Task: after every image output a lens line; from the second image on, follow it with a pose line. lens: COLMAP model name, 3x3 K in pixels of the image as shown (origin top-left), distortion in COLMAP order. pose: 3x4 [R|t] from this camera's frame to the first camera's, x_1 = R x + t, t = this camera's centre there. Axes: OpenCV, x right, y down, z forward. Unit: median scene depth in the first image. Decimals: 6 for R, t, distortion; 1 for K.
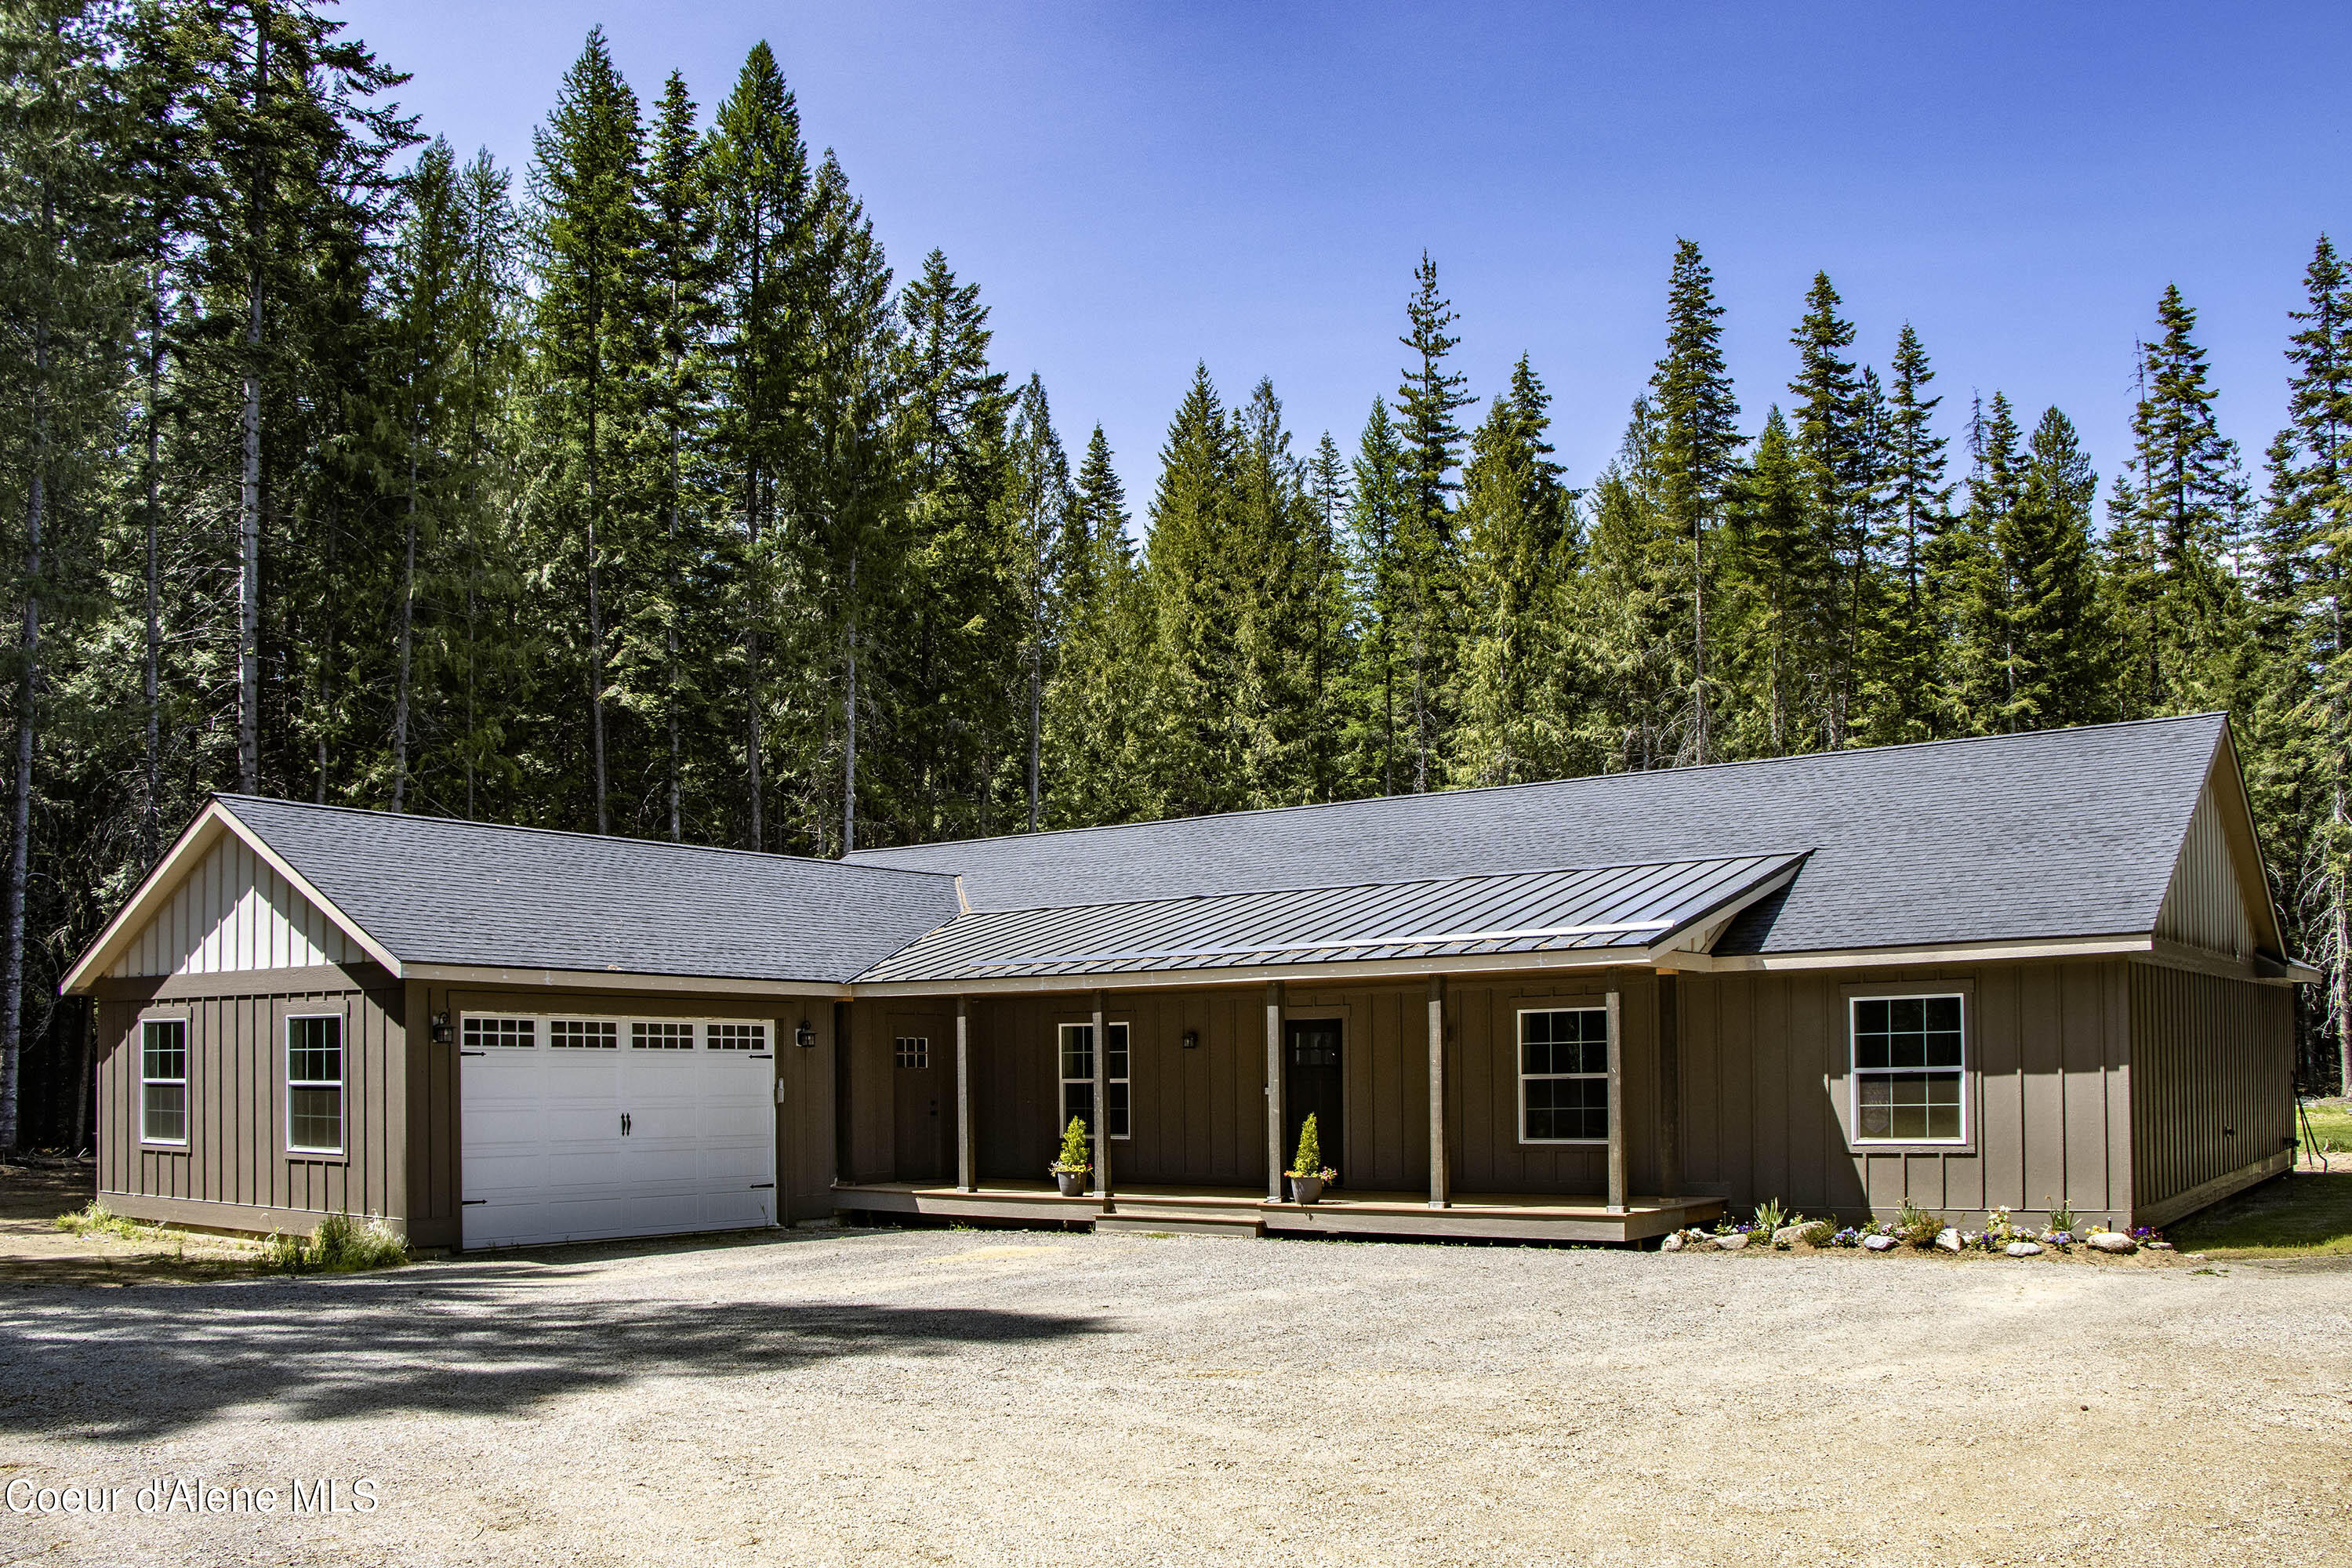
lens RADIAL K [[2039.0, 0, 1169.9], [0, 2039.0, 842.9], [0, 0, 1]] dist [-0.190357, 0.155169]
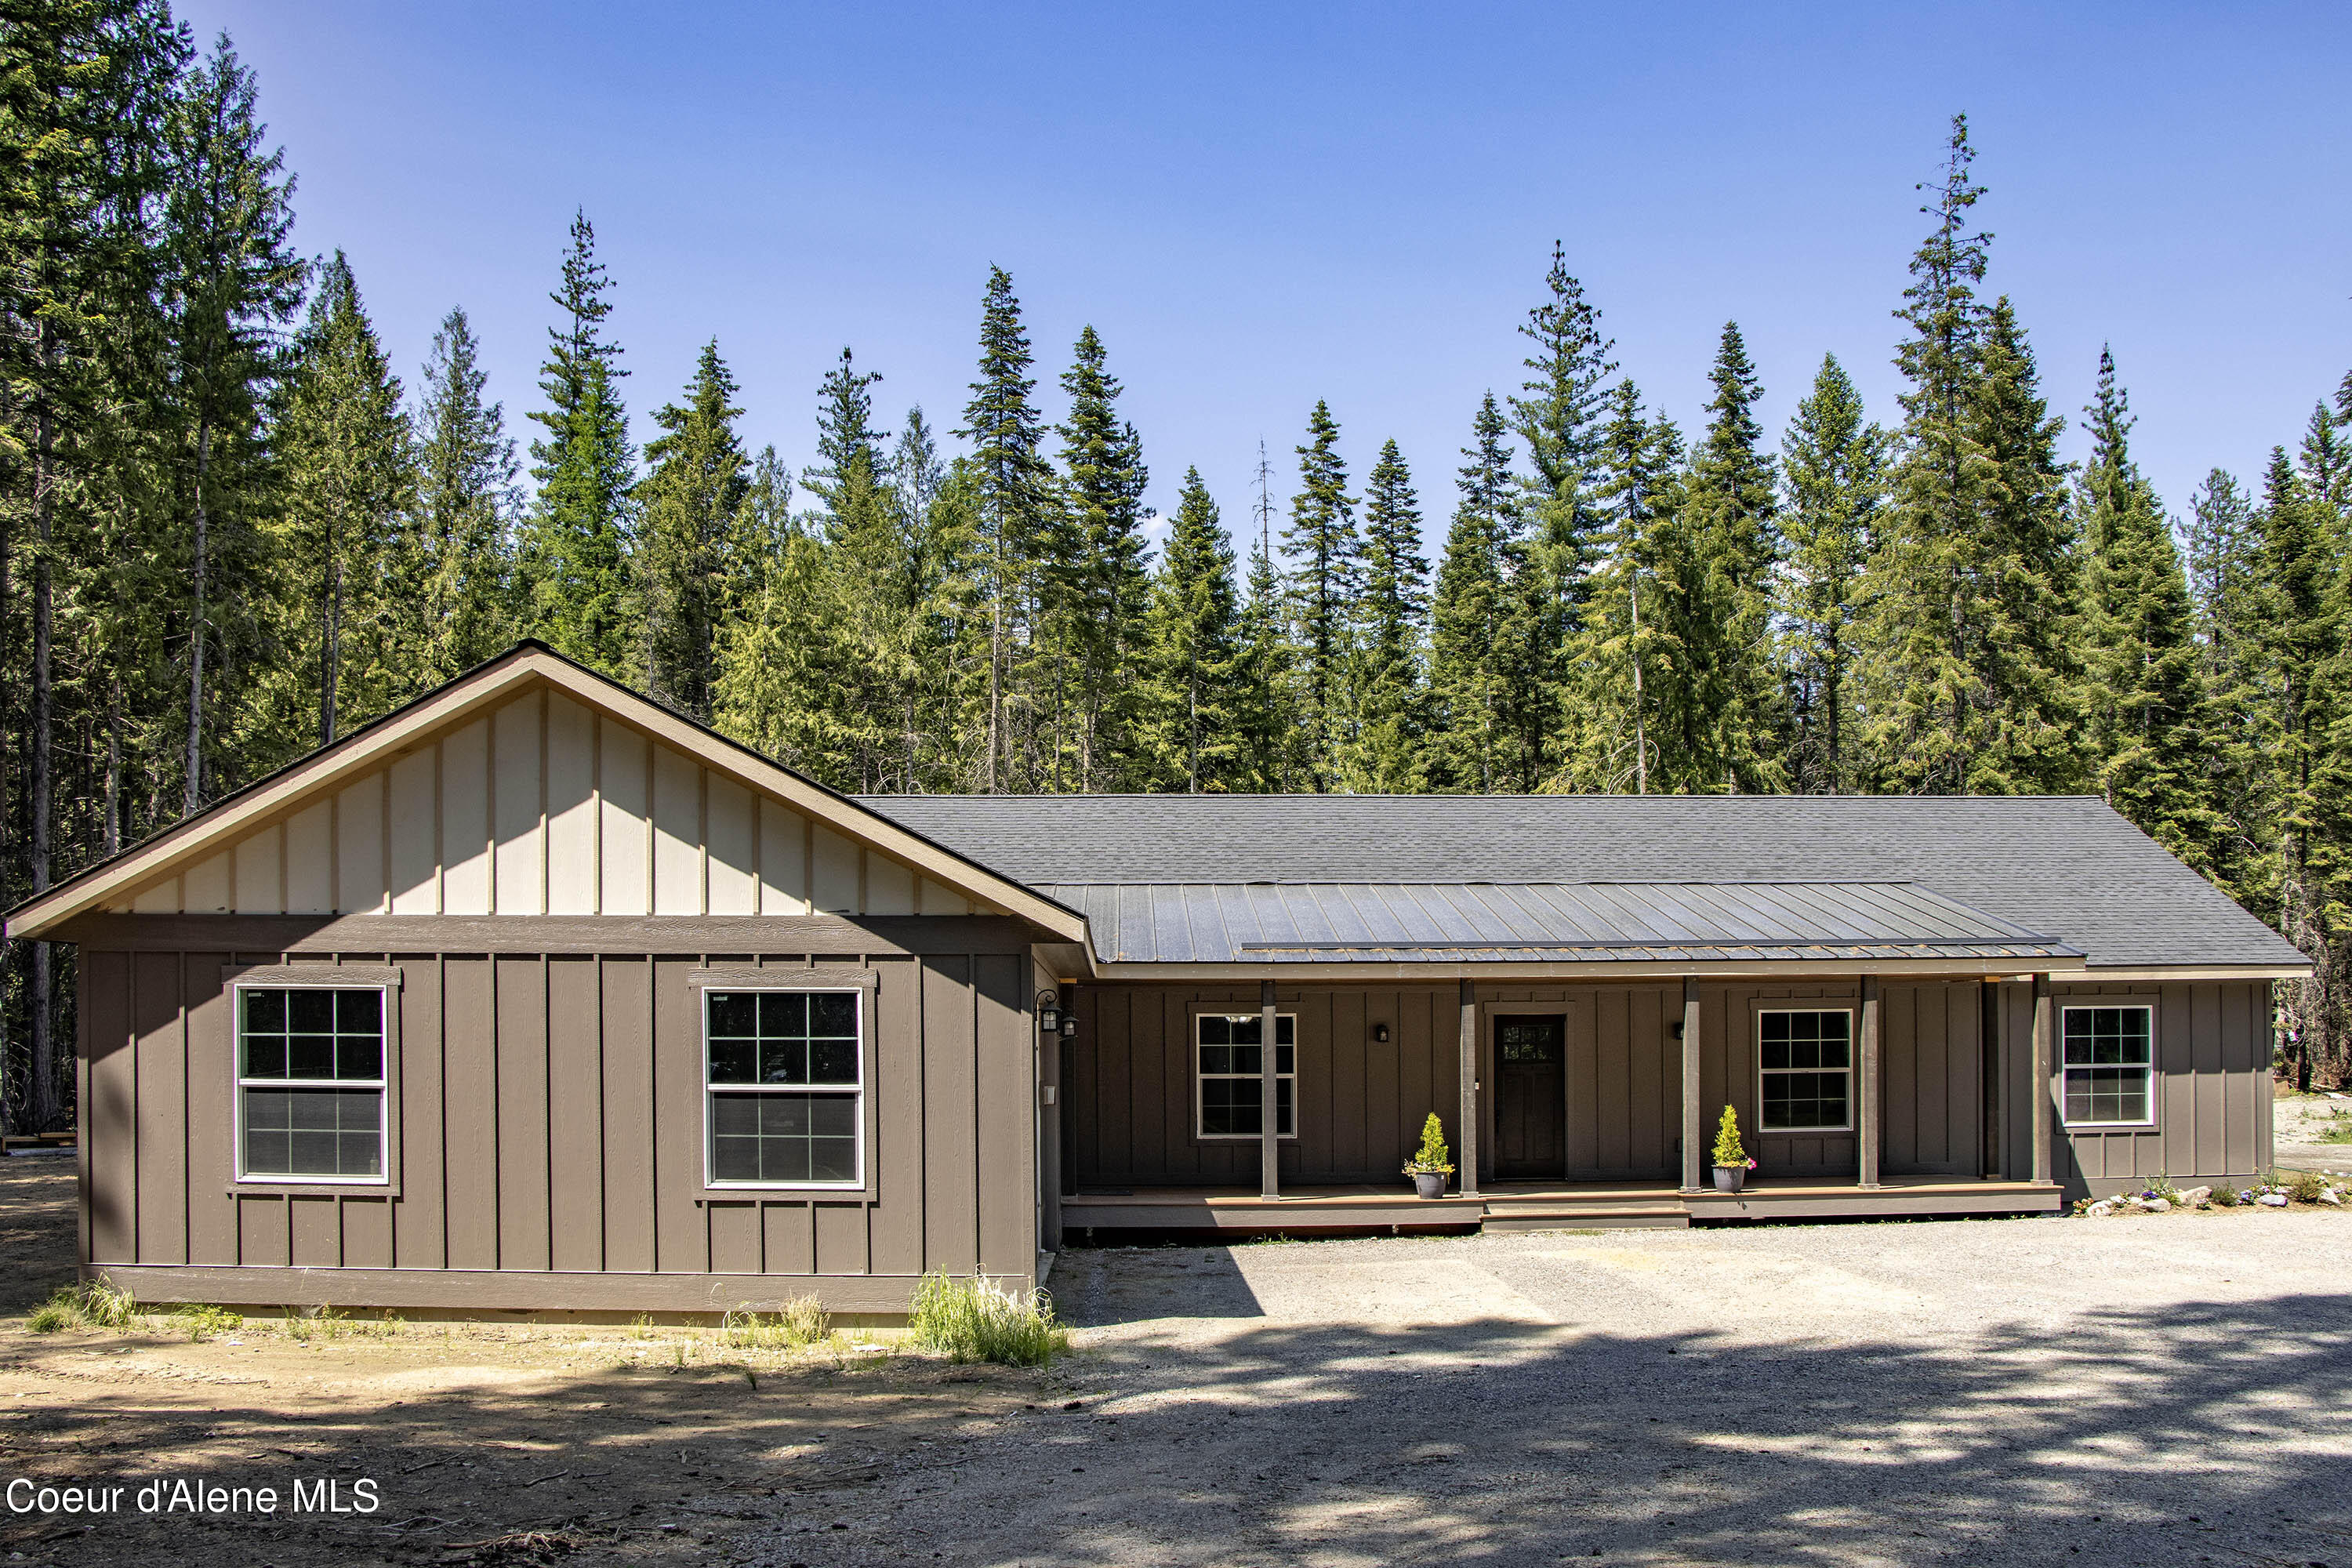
lens RADIAL K [[1967.7, 0, 1172.4], [0, 1967.7, 871.0], [0, 0, 1]] dist [-0.159099, 0.139544]
pose [[0.784870, 0.065585, 0.616180, -0.686981], [-0.072198, 0.997289, -0.014186, 0.042765], [-0.615441, -0.033353, 0.787477, 0.351739]]
